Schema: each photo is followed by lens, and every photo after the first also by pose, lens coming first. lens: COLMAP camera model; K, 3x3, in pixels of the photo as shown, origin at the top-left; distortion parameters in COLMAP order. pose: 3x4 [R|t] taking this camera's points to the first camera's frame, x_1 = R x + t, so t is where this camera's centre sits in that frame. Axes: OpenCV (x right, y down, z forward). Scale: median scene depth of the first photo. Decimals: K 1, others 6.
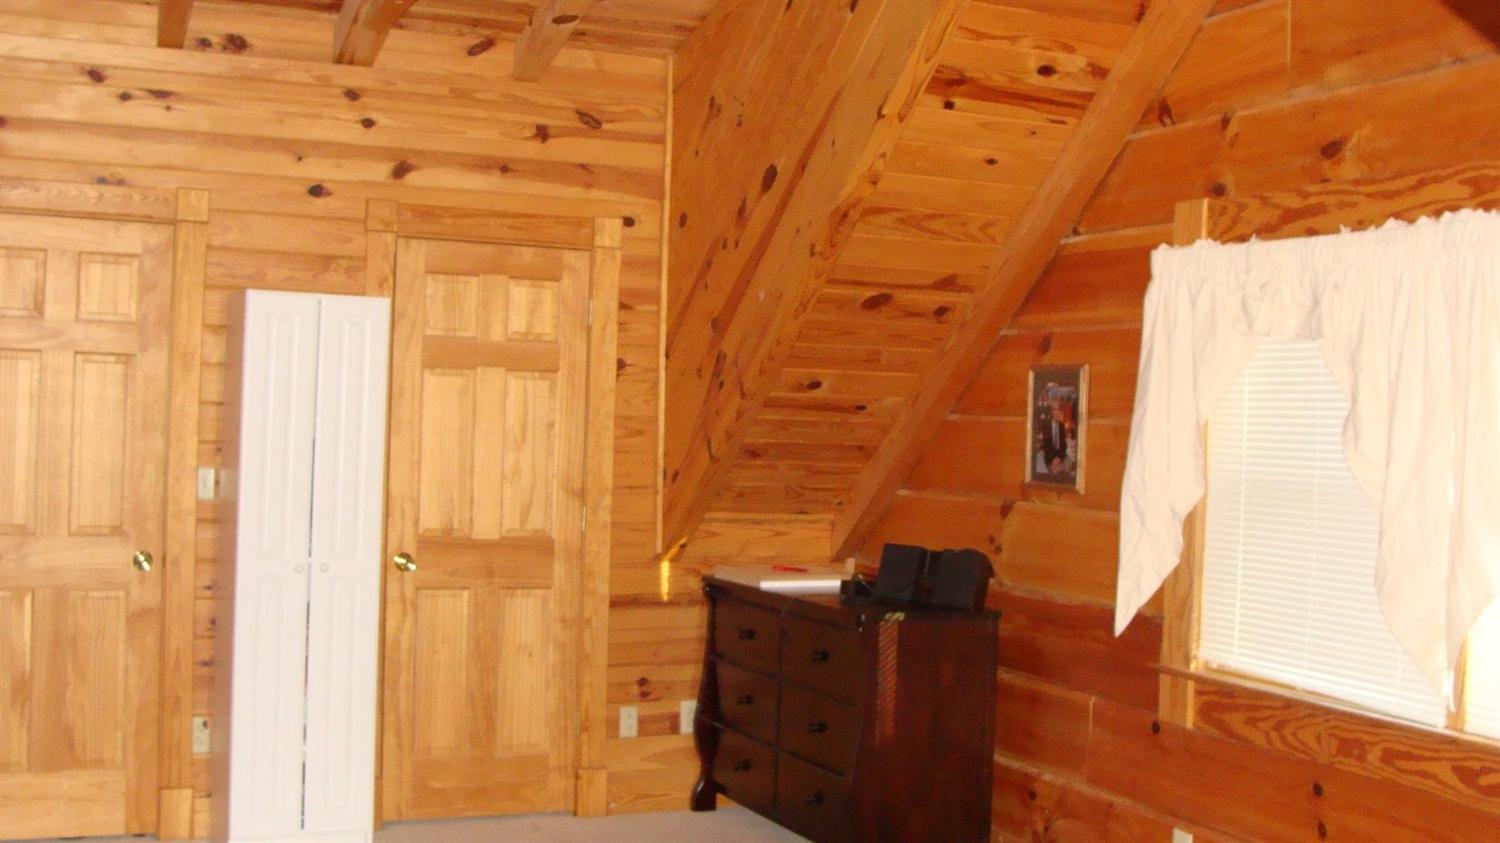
lens RADIAL K [[1699.7, 0, 751.5], [0, 1699.7, 427.4], [0, 0, 1]] dist [-0.213041, 0.263128]
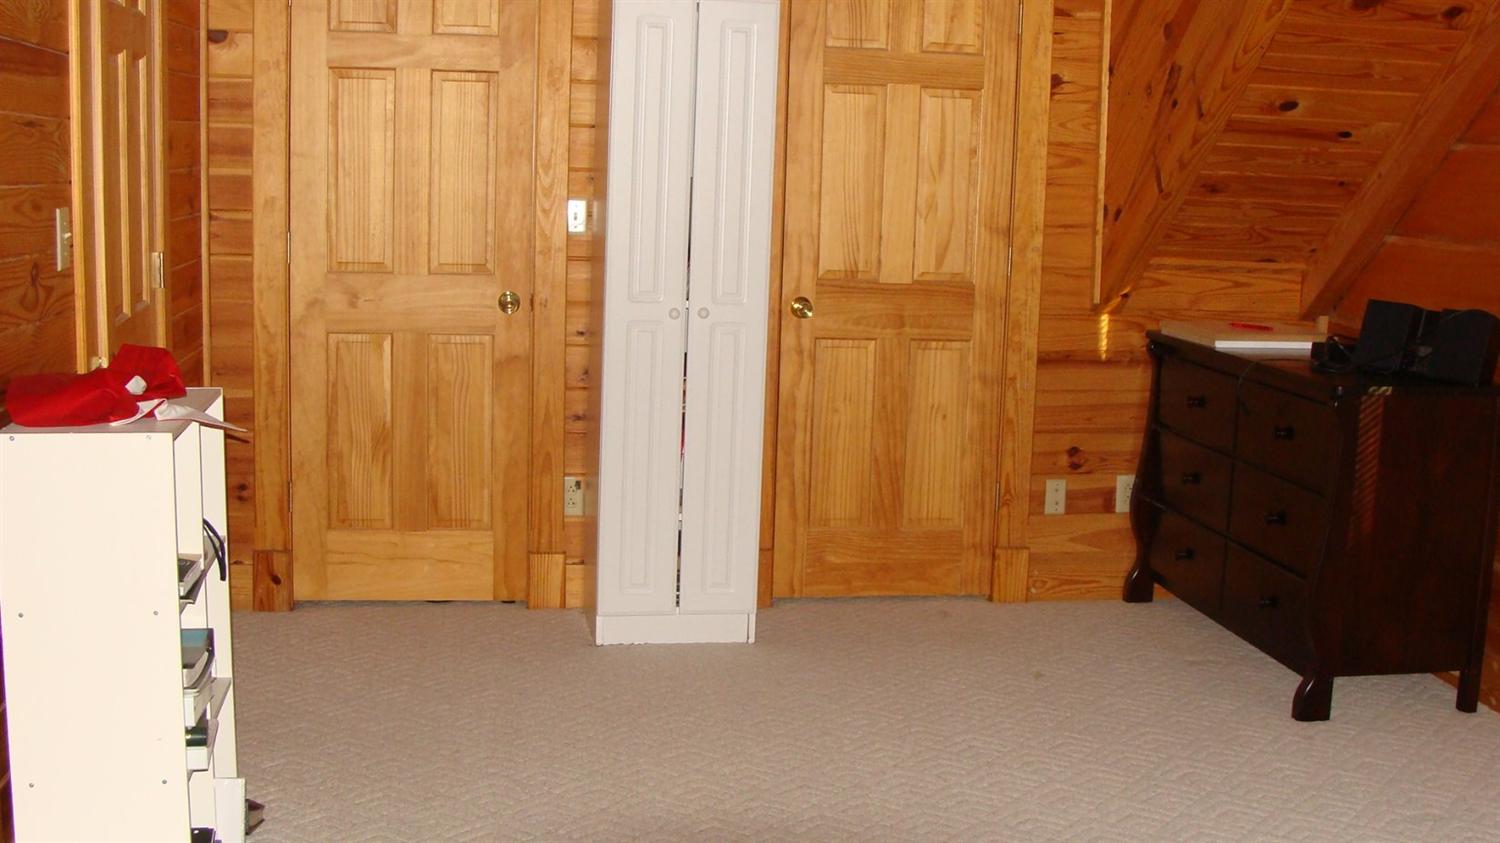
lens RADIAL K [[1699.7, 0, 751.5], [0, 1699.7, 427.4], [0, 0, 1]] dist [-0.213041, 0.263128]
pose [[0.964776, 0.040023, -0.260011, 0.000948], [-0.000853, 0.988830, 0.149046, 0.009887], [0.263072, -0.143574, 0.954033, 0.140903]]
